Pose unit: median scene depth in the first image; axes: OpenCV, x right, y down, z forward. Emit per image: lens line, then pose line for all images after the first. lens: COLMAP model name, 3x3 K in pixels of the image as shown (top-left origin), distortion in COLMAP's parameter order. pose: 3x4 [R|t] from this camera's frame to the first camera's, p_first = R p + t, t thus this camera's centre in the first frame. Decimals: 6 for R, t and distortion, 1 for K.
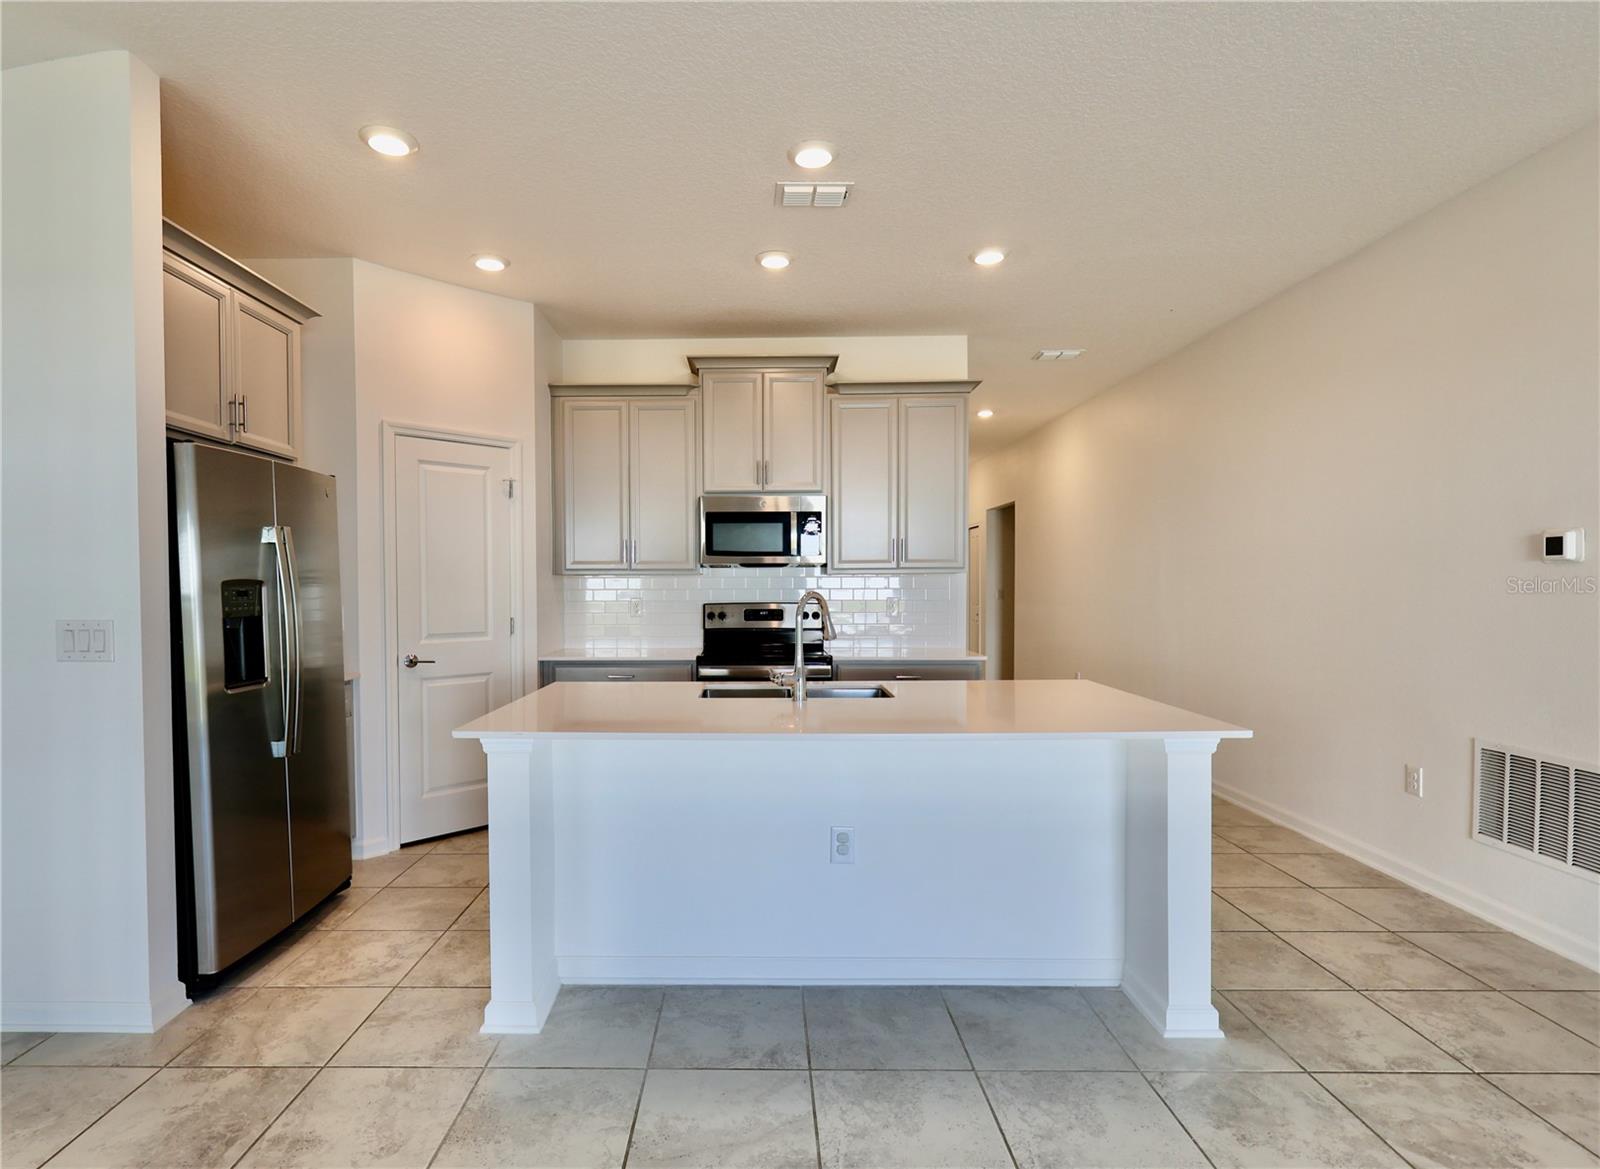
lens RADIAL K [[822.8, 0, 742.7], [0, 822.8, 609.4], [0, 0, 1]] dist [-0.002747, -0.000454]
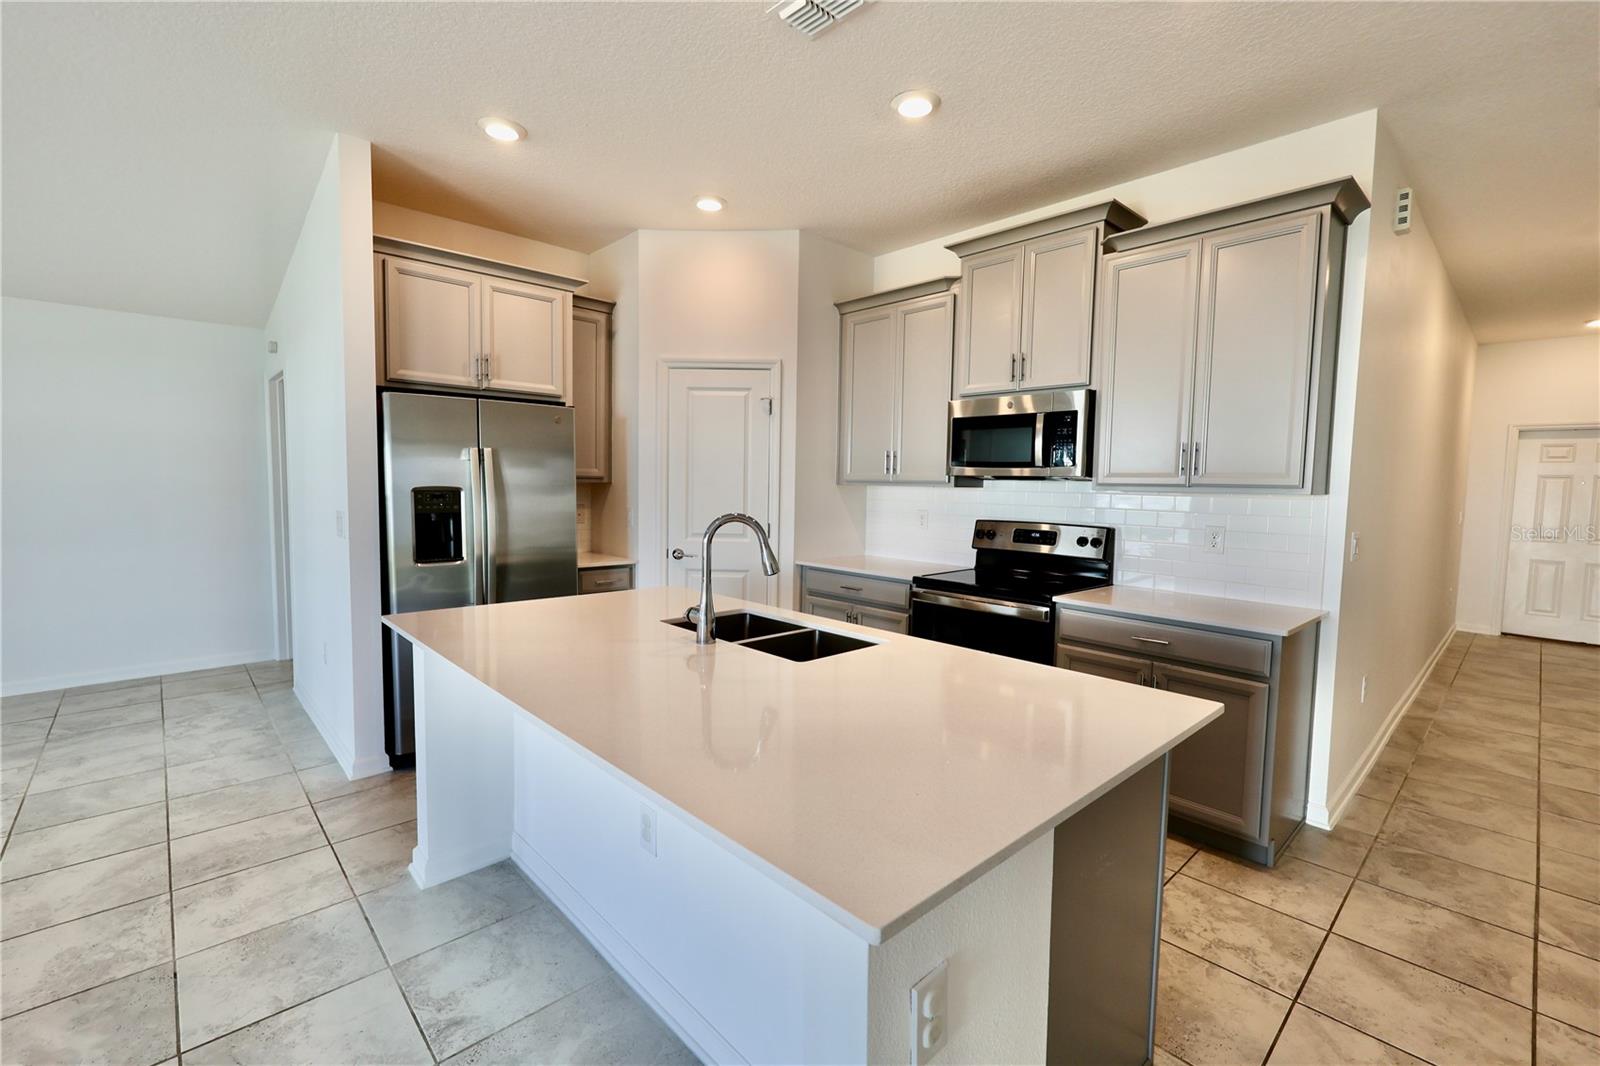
lens RADIAL K [[692.7, 0, 800.6], [0, 692.7, 529.4], [0, 0, 1]] dist [0.004838, 0.000217]
pose [[0.697145, 0.065732, -0.713911, 0.417908], [-0.042412, 0.997825, 0.050456, -0.030432], [0.715675, -0.004897, 0.698416, 0.377971]]
